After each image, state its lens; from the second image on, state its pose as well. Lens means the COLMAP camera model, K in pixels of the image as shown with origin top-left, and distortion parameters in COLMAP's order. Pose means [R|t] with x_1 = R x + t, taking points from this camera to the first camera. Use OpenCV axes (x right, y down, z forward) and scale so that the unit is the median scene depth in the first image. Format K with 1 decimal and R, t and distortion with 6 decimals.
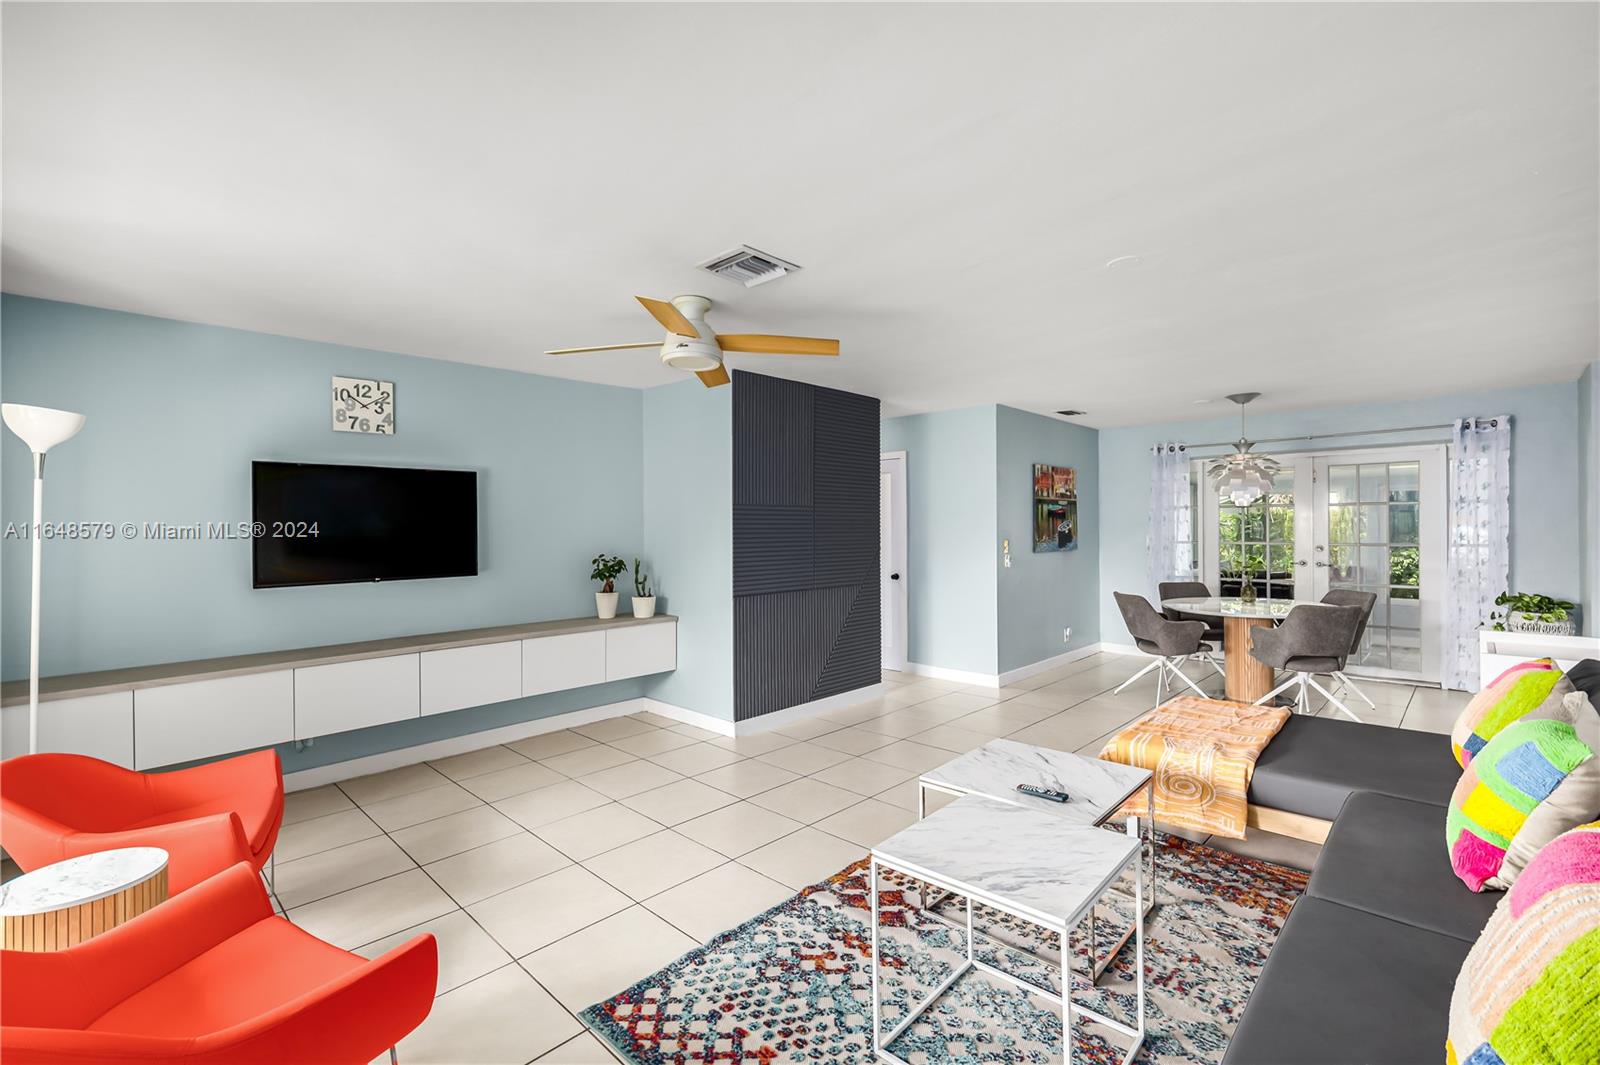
lens RADIAL K [[692.9, 0, 800.0], [0, 692.9, 532.5], [0, 0, 1]] dist [-0.000722, 0.000013]
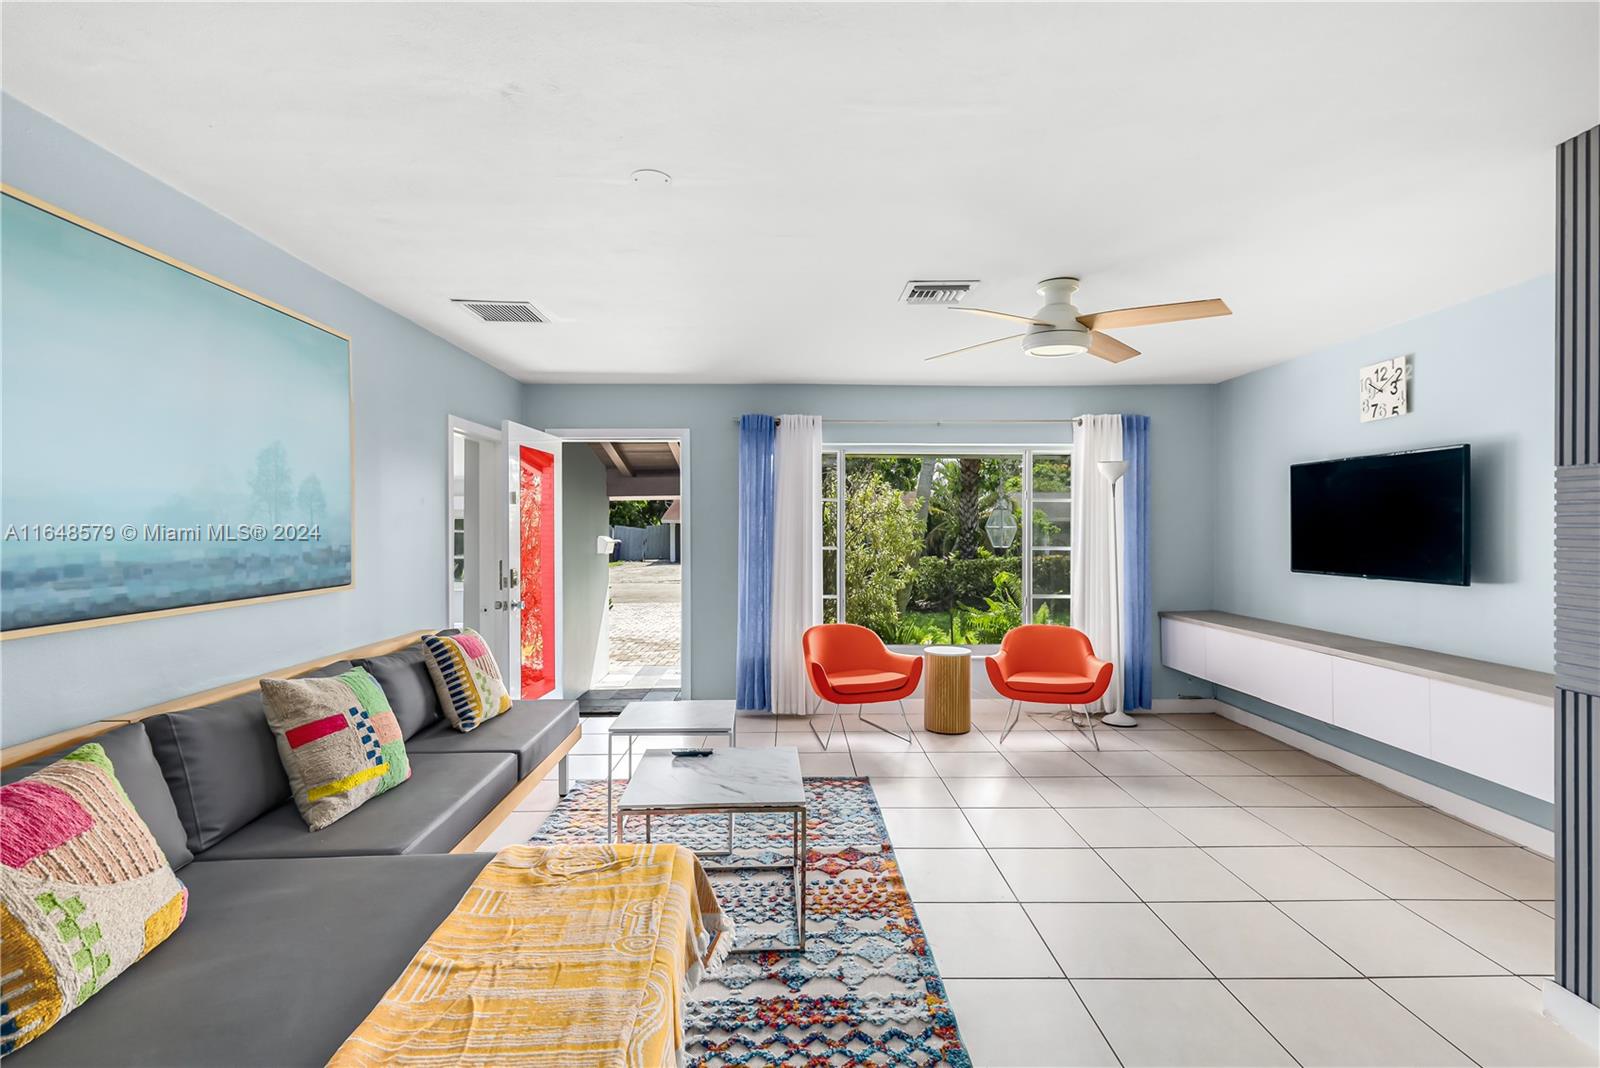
lens RADIAL K [[744.6, 0, 800.0], [0, 744.6, 534.0], [0, 0, 1]] dist [0.000414, 0.000056]
pose [[-0.703546, 0.013497, -0.710521, 0.941704], [0.004432, 0.999884, 0.014605, -0.010740], [0.710635, 0.007127, -0.703524, 1.701145]]
